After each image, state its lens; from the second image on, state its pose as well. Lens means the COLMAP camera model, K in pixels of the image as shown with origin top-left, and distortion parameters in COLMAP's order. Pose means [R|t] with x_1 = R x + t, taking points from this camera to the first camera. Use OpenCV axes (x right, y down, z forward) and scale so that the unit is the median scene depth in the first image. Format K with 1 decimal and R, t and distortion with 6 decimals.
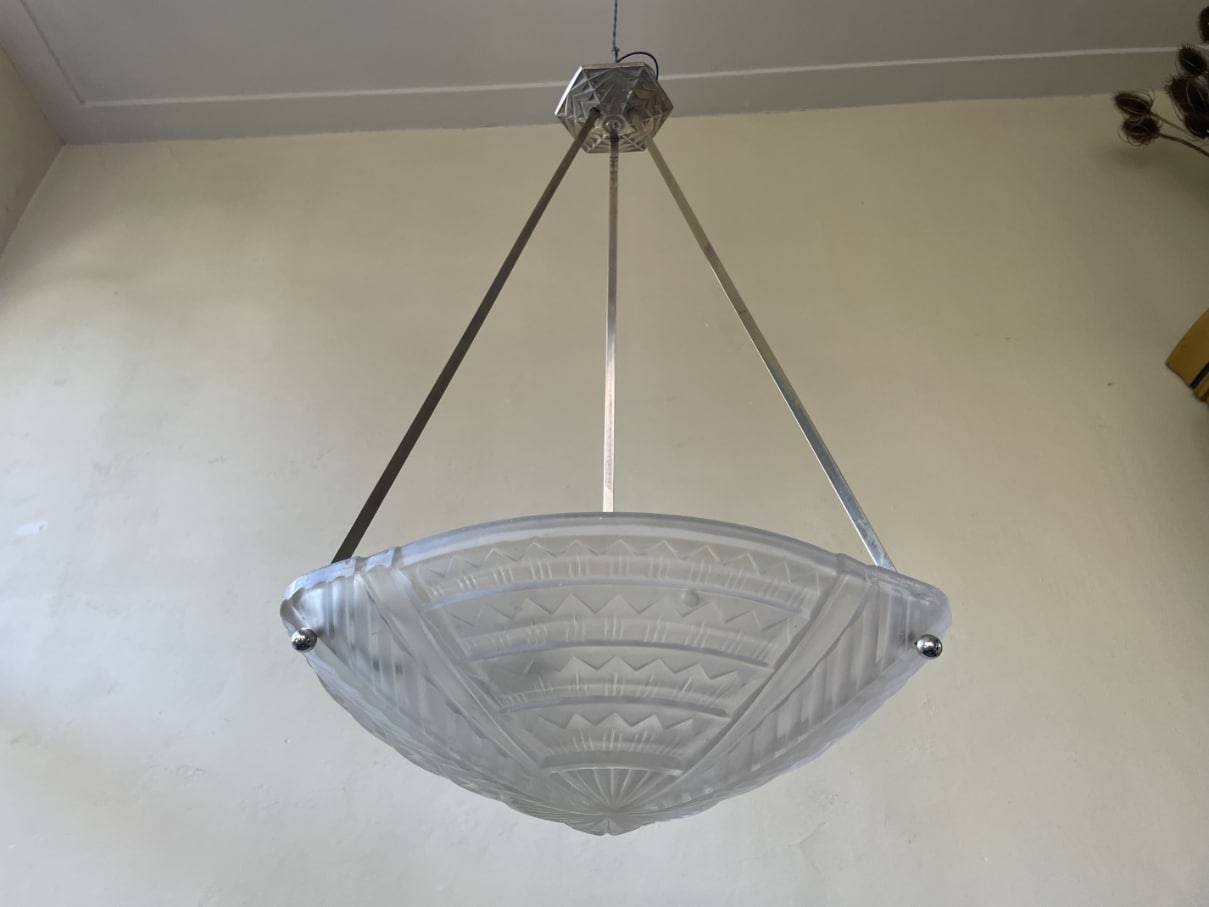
lens RADIAL K [[916.5, 0, 604.5], [0, 916.5, 453.5], [0, 0, 1]] dist [0.082194, -0.110393]
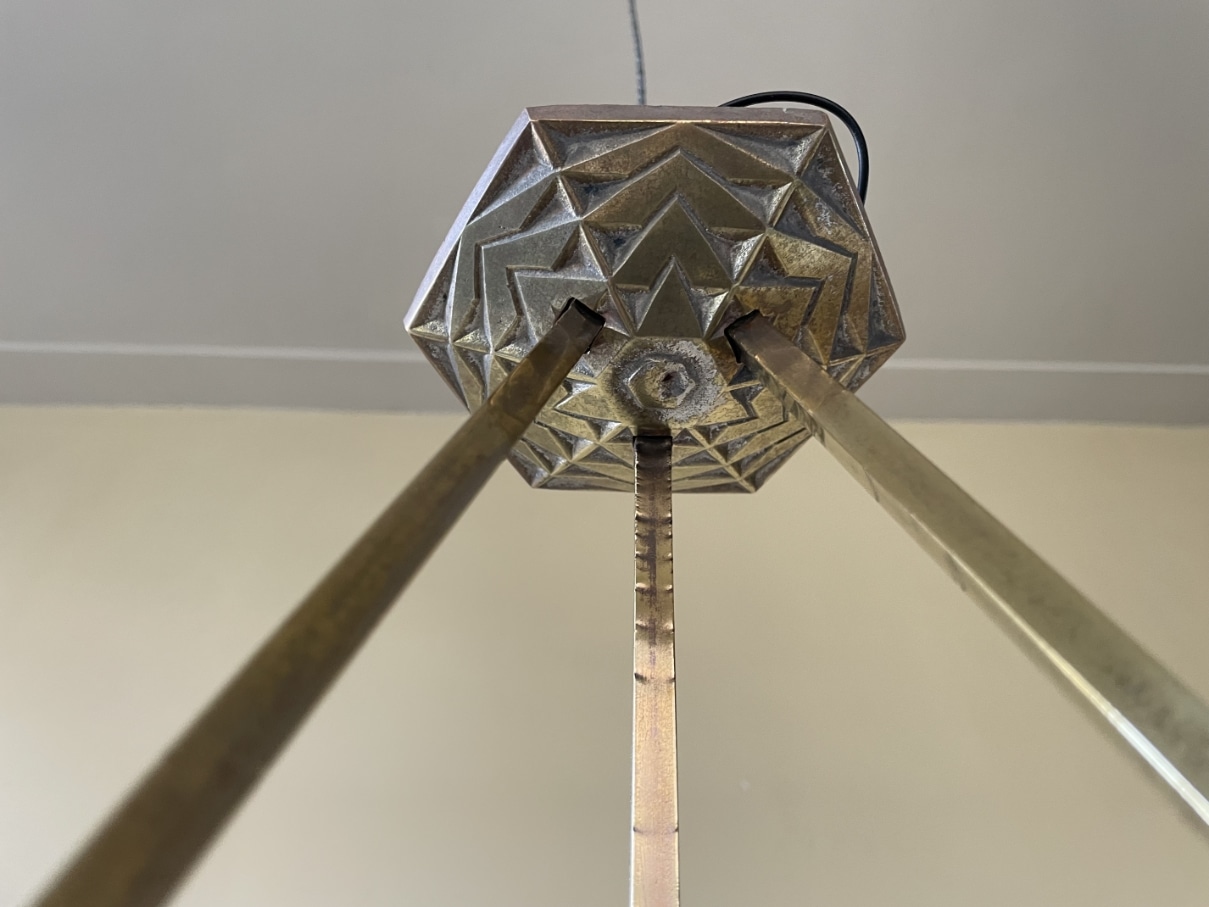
lens RADIAL K [[938.6, 0, 610.1], [0, 938.6, 456.3], [0, 0, 1]] dist [0.089833, -0.073059]
pose [[0.996868, 0.061299, 0.049958, -0.012346], [-0.043007, 0.950413, -0.308003, -0.276342], [-0.066361, 0.304890, 0.950073, 0.813854]]
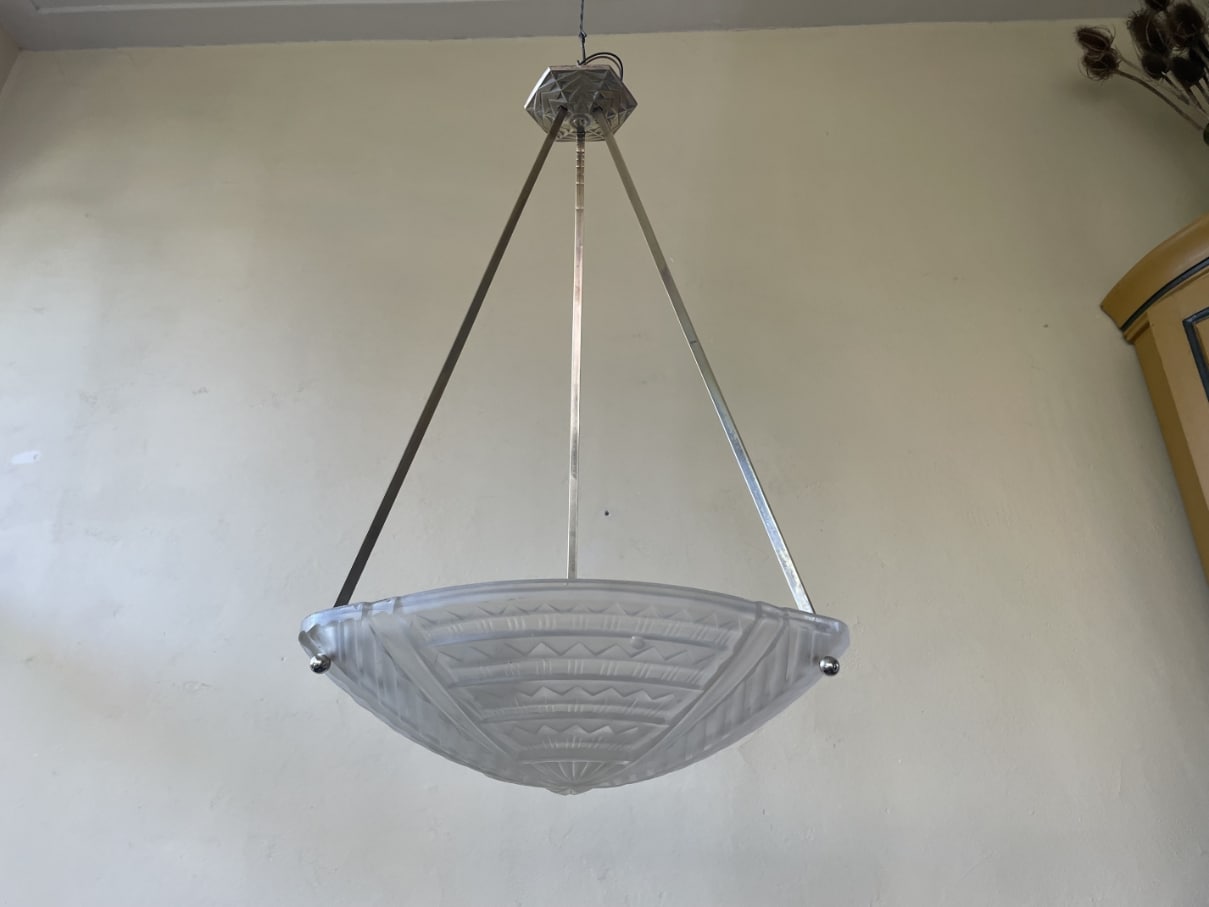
lens RADIAL K [[911.9, 0, 604.5], [0, 911.9, 453.5], [0, 0, 1]] dist [0.082966, -0.108237]
pose [[0.999433, 0.003550, 0.033494, 0.003669], [-0.008373, 0.989398, 0.144988, -0.138019], [-0.032624, -0.145186, 0.988866, -0.092623]]
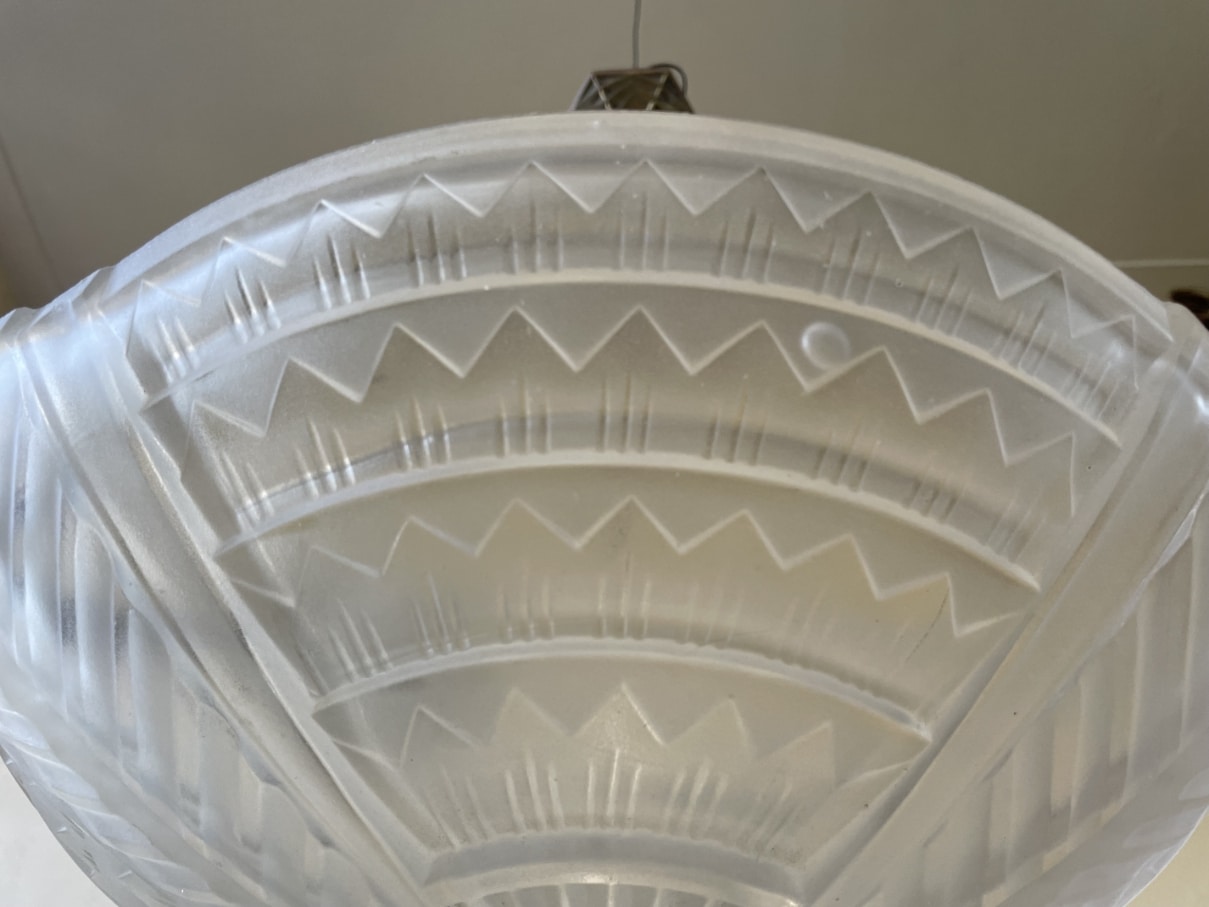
lens RADIAL K [[968.5, 0, 612.1], [0, 968.5, 455.5], [0, 0, 1]] dist [-0.000489, -0.001844]
pose [[0.999748, 0.022269, -0.002656, 0.003372], [-0.021893, 0.943396, -0.330945, 0.168938], [-0.004865, 0.330920, 0.943646, 0.319069]]
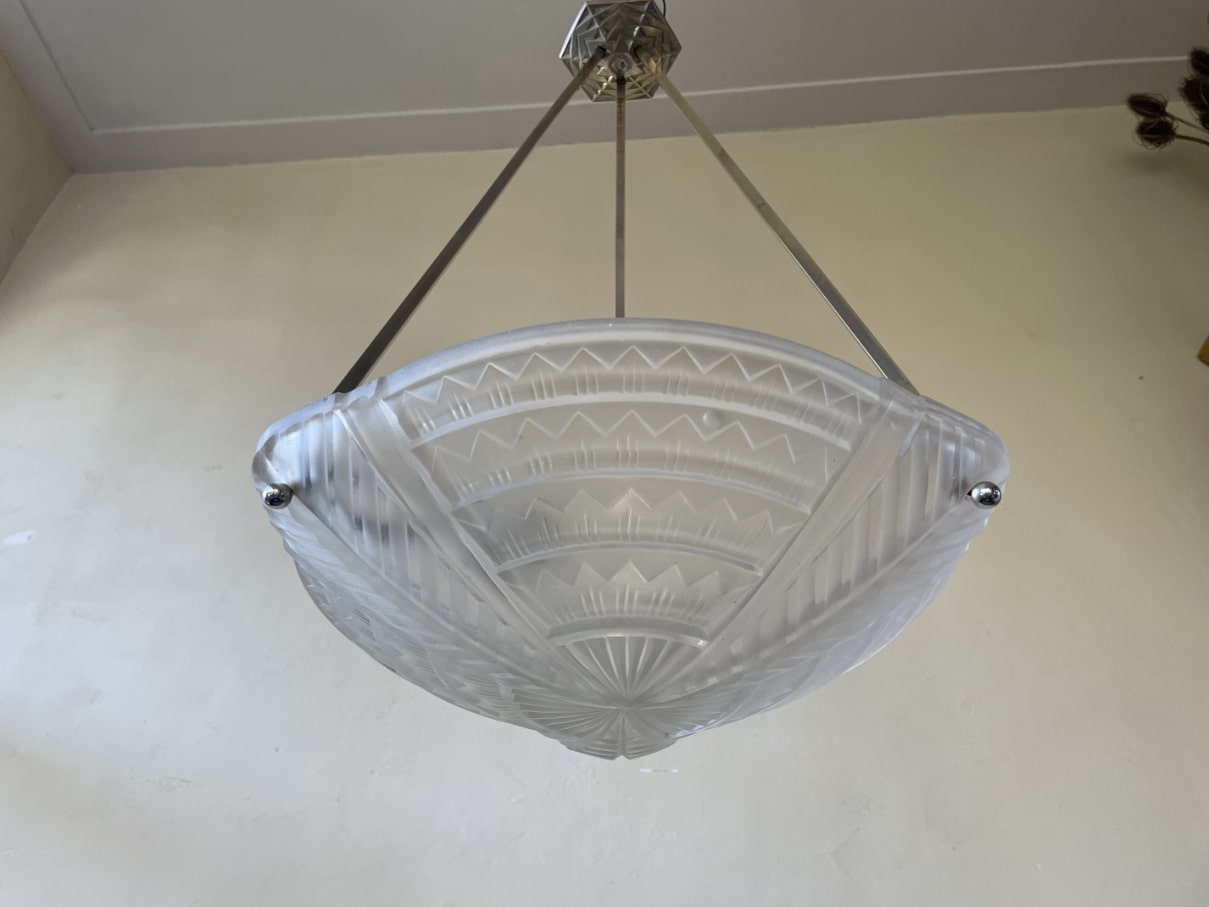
lens RADIAL K [[923.0, 0, 601.9], [0, 923.0, 454.2], [0, 0, 1]] dist [0.084282, -0.114809]
pose [[0.999851, -0.011220, -0.013104, -0.000918], [0.010148, 0.996812, -0.079137, 0.130624], [0.013950, 0.078992, 0.996778, 0.061433]]
